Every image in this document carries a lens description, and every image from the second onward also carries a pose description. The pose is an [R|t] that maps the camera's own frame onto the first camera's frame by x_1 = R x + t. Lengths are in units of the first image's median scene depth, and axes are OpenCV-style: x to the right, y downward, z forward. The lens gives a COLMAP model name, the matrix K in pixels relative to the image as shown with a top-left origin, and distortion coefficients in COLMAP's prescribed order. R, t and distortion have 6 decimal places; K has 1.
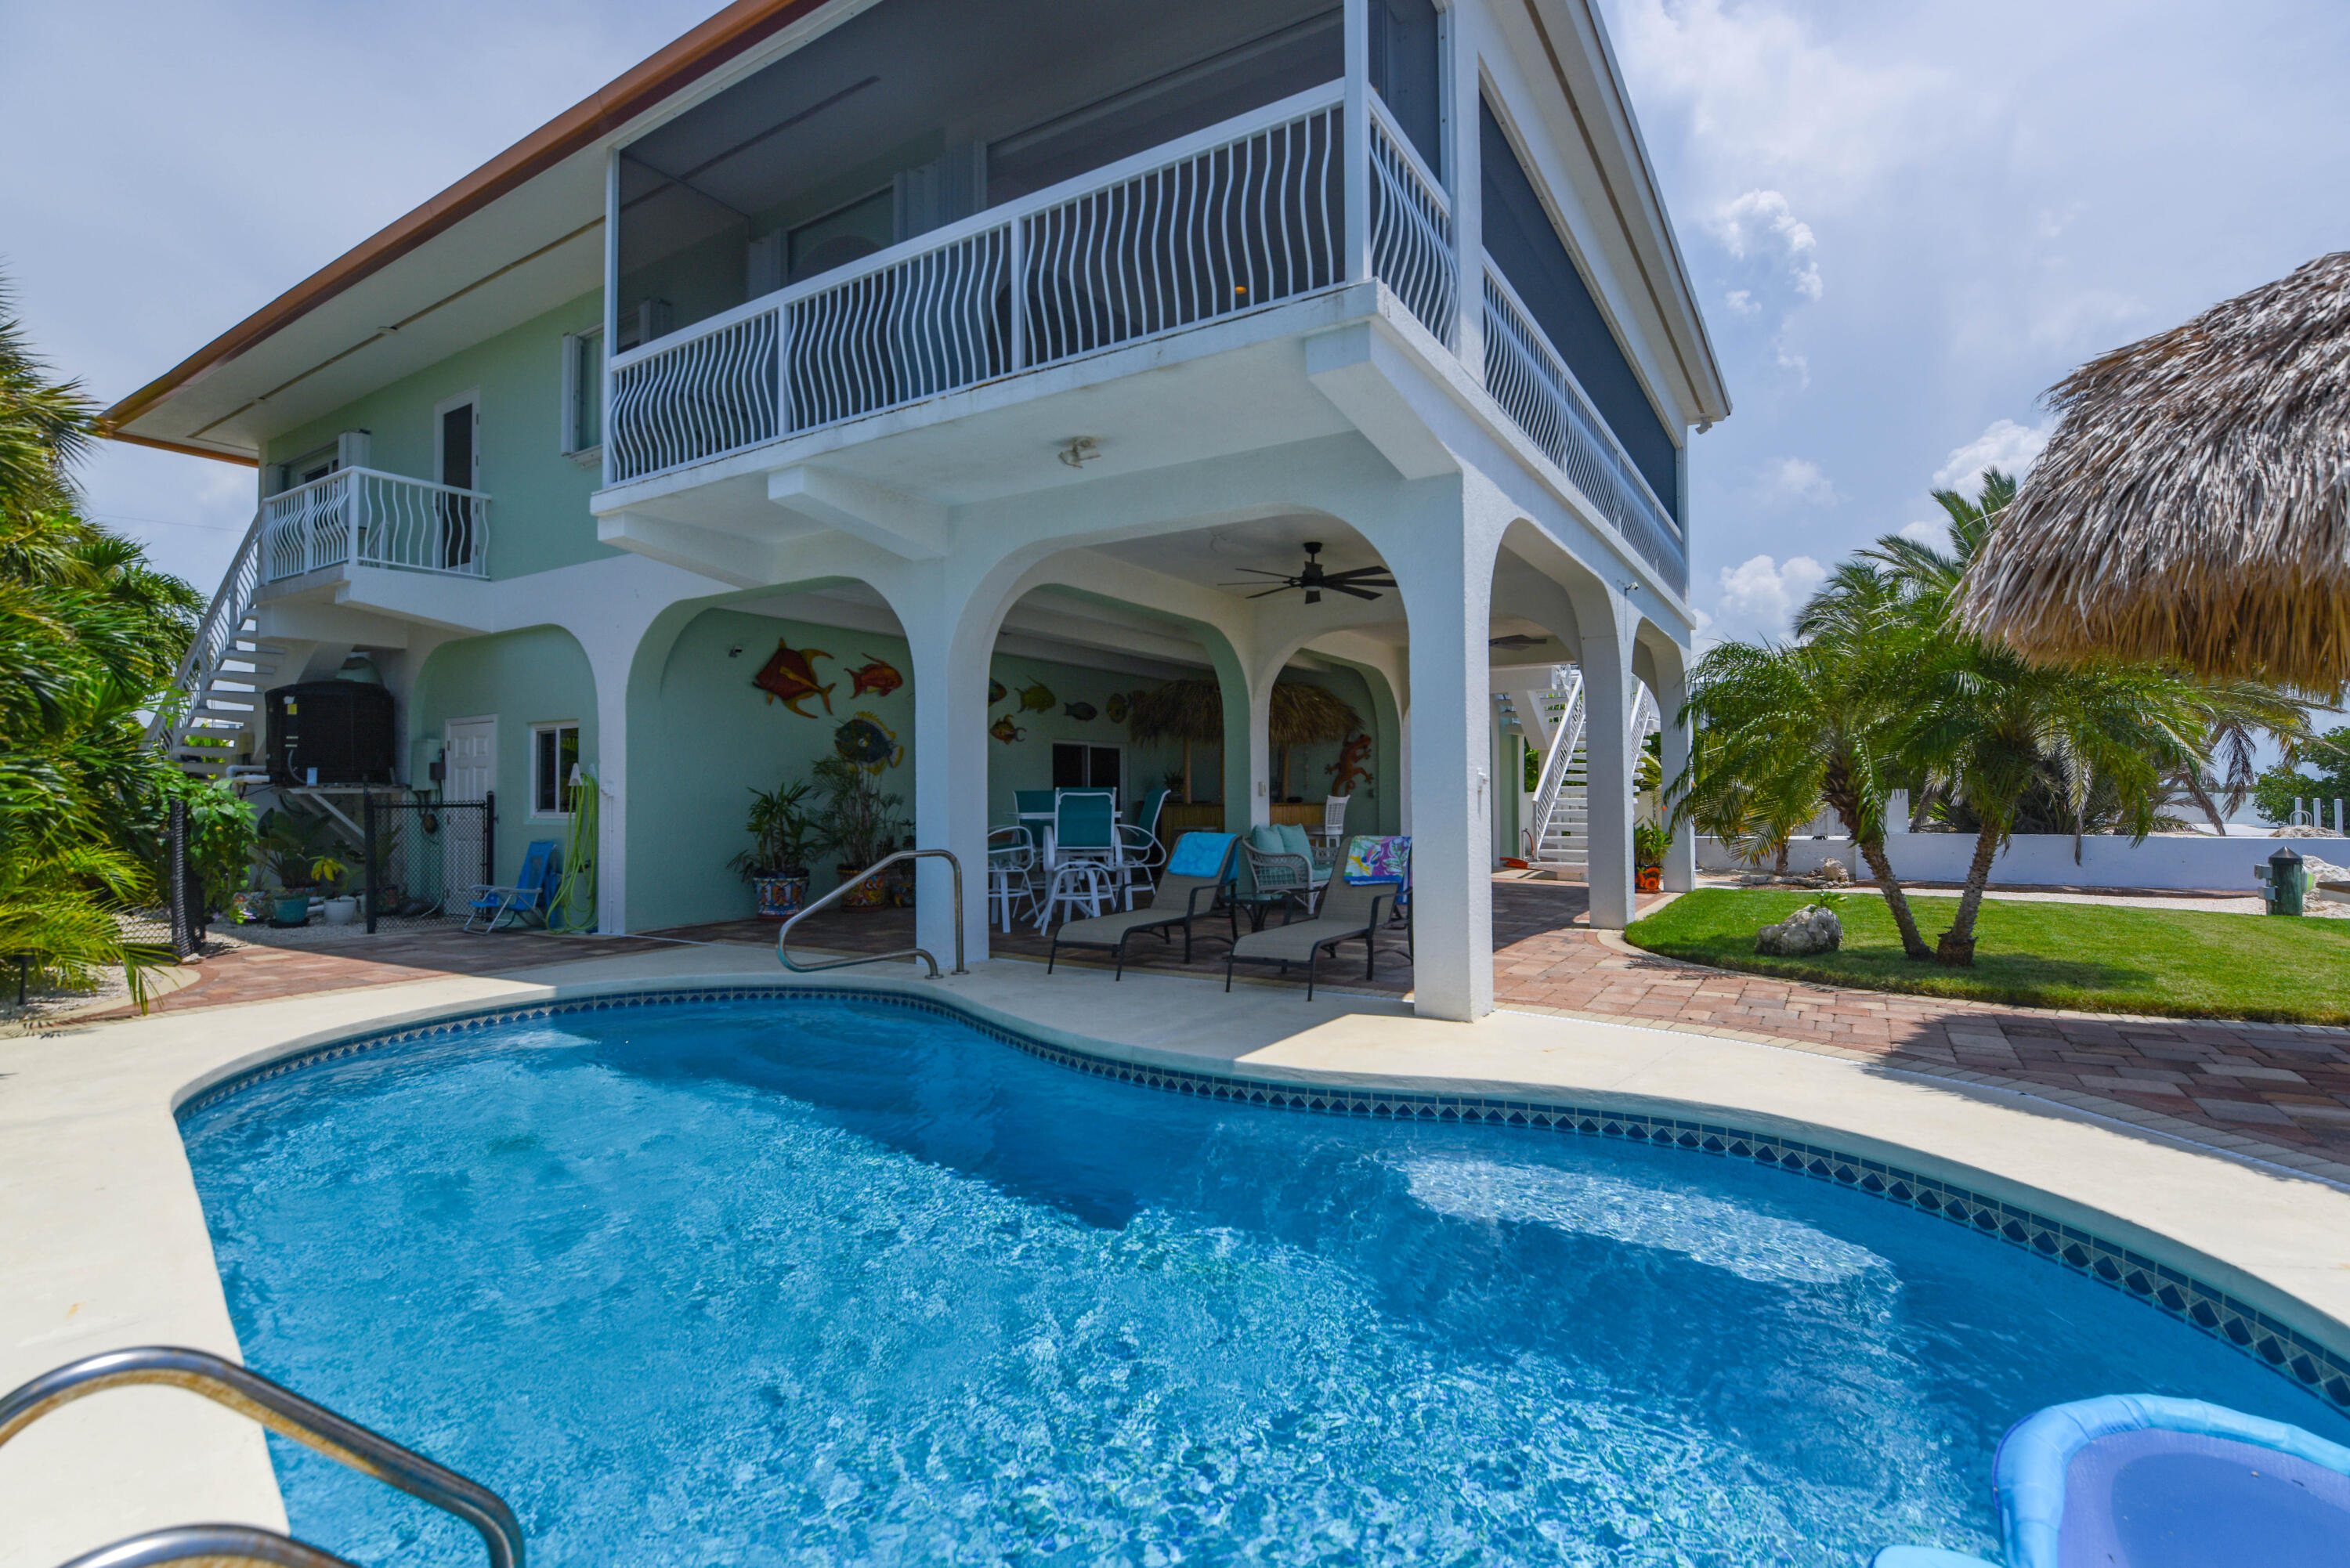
lens RADIAL K [[1015.4, 0, 1186.3], [0, 1015.4, 775.8], [0, 0, 1]] dist [-0.002932, -0.007574]
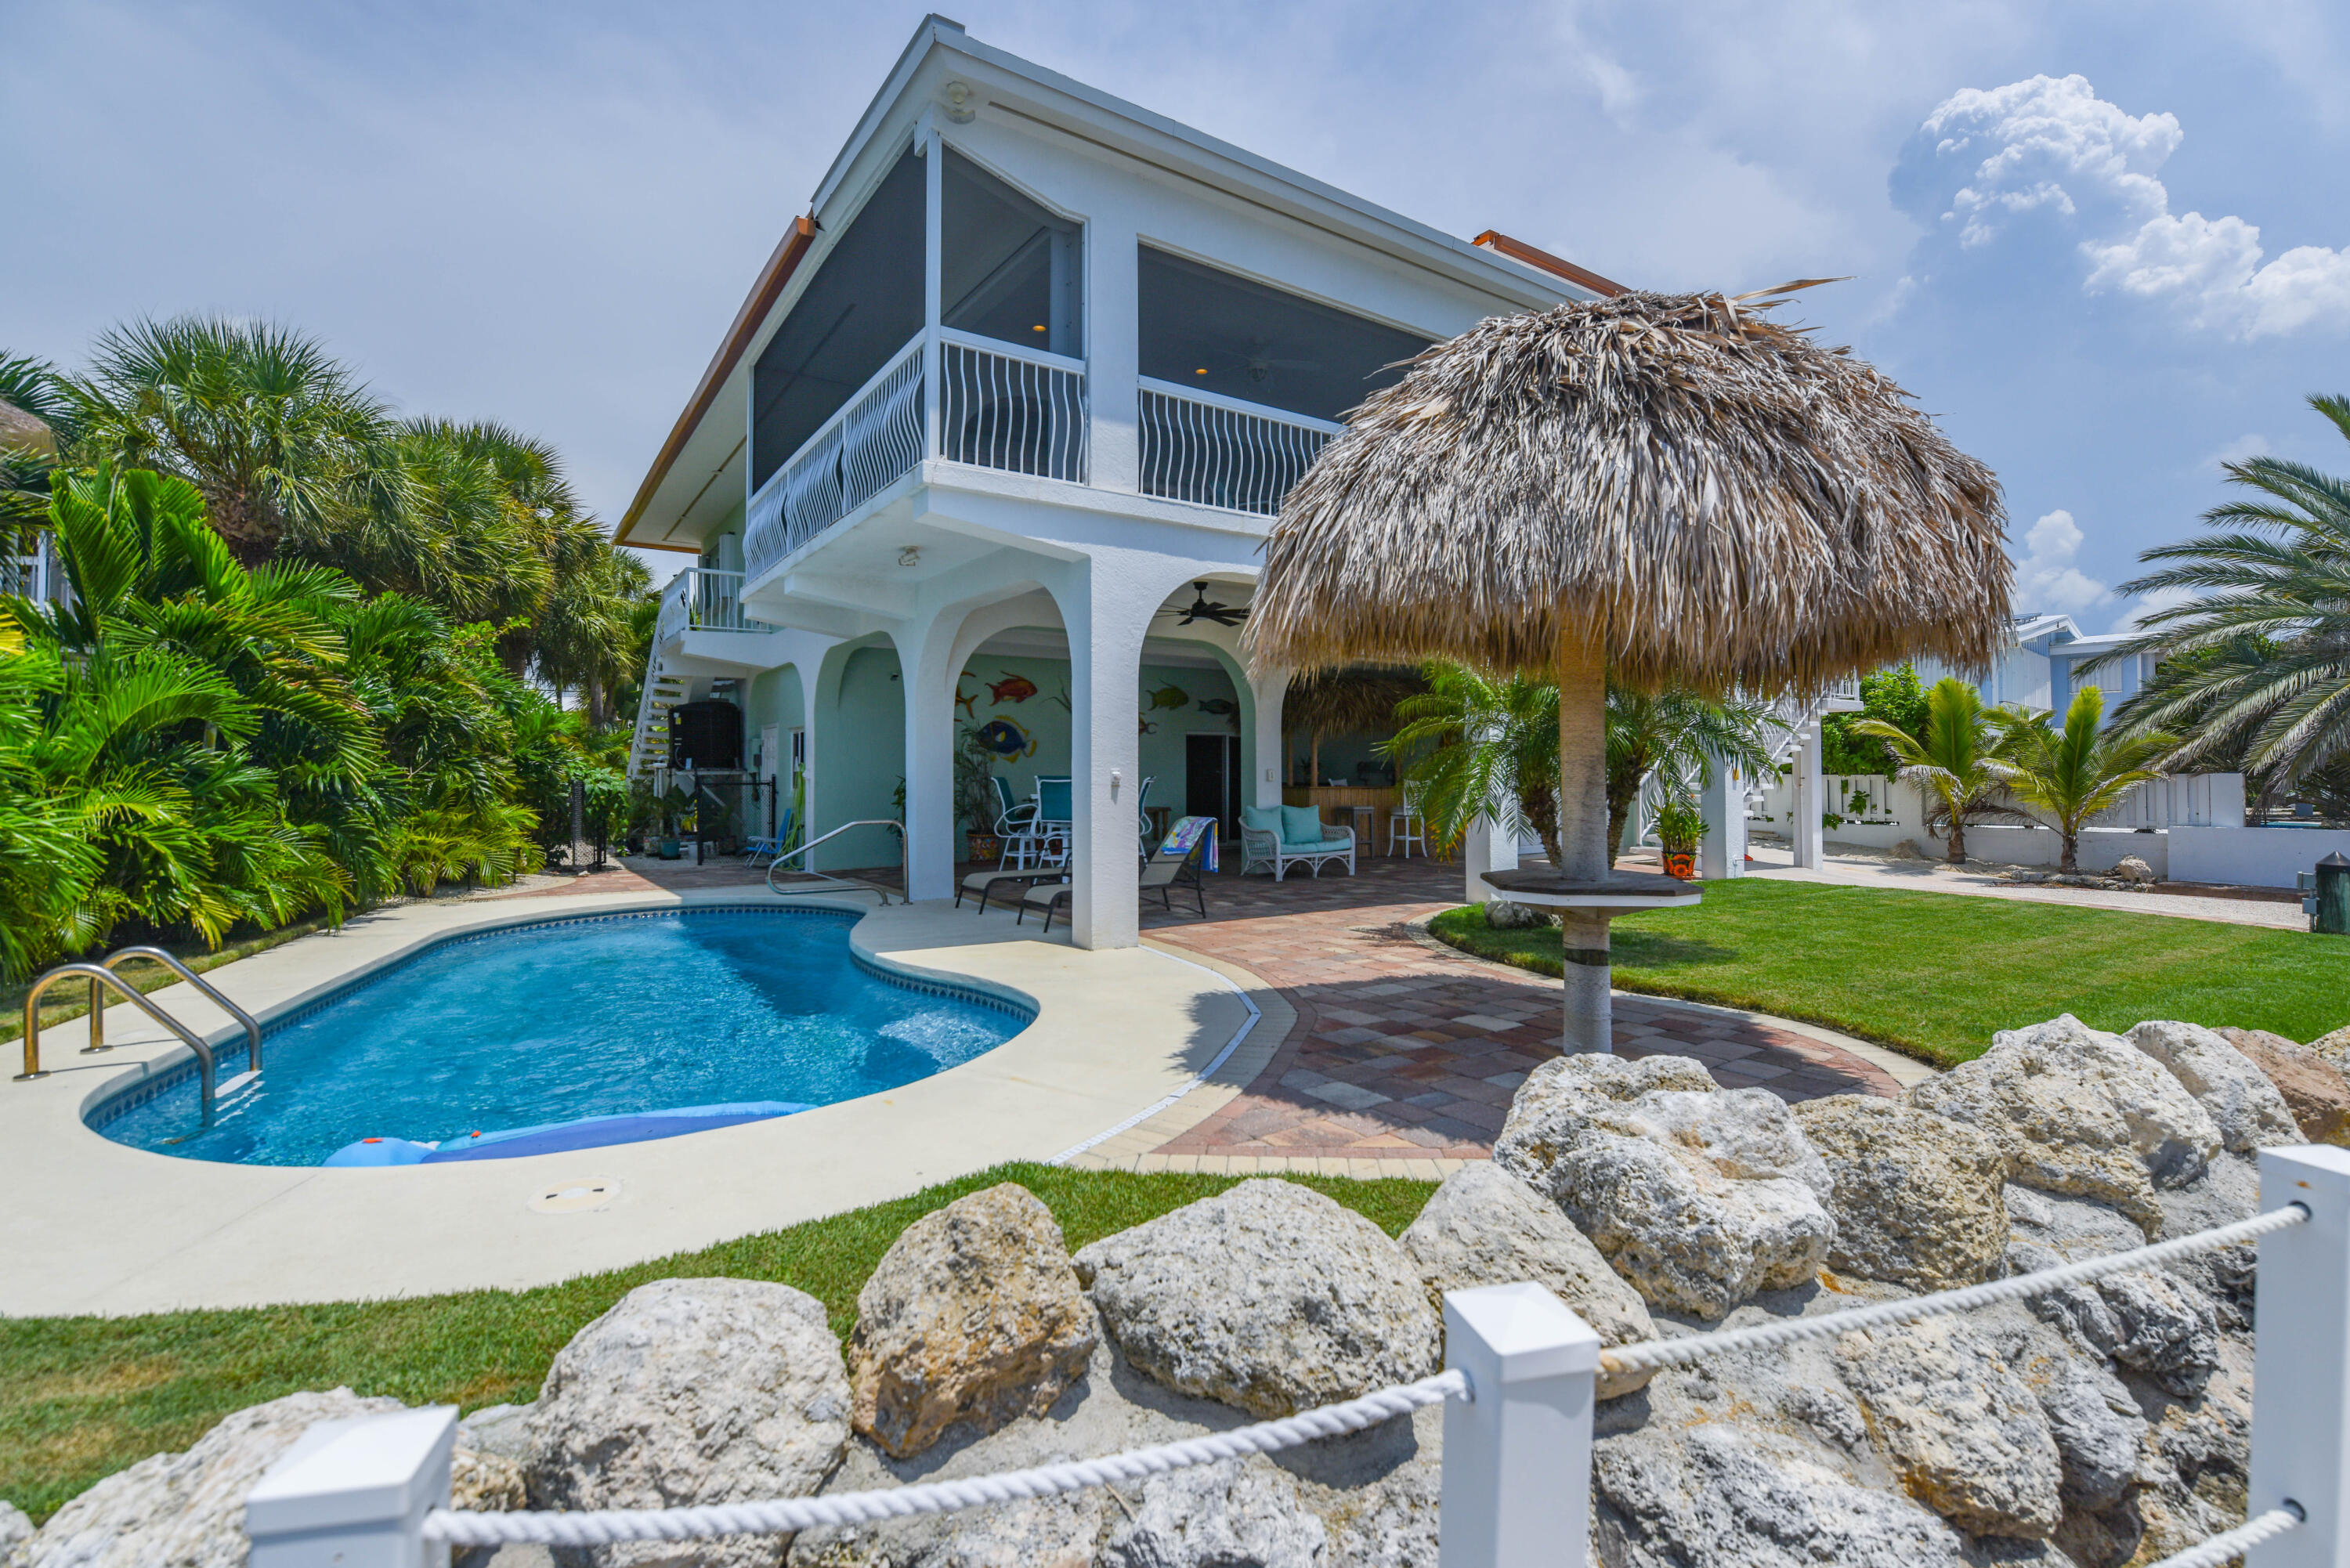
lens RADIAL K [[1015.4, 0, 1186.3], [0, 1015.4, 775.8], [0, 0, 1]] dist [-0.002932, -0.007574]
pose [[0.910990, 0.003832, -0.412411, 0.481729], [0.005773, 0.999740, 0.022043, -0.011585], [0.412389, -0.022462, 0.910731, -0.110749]]
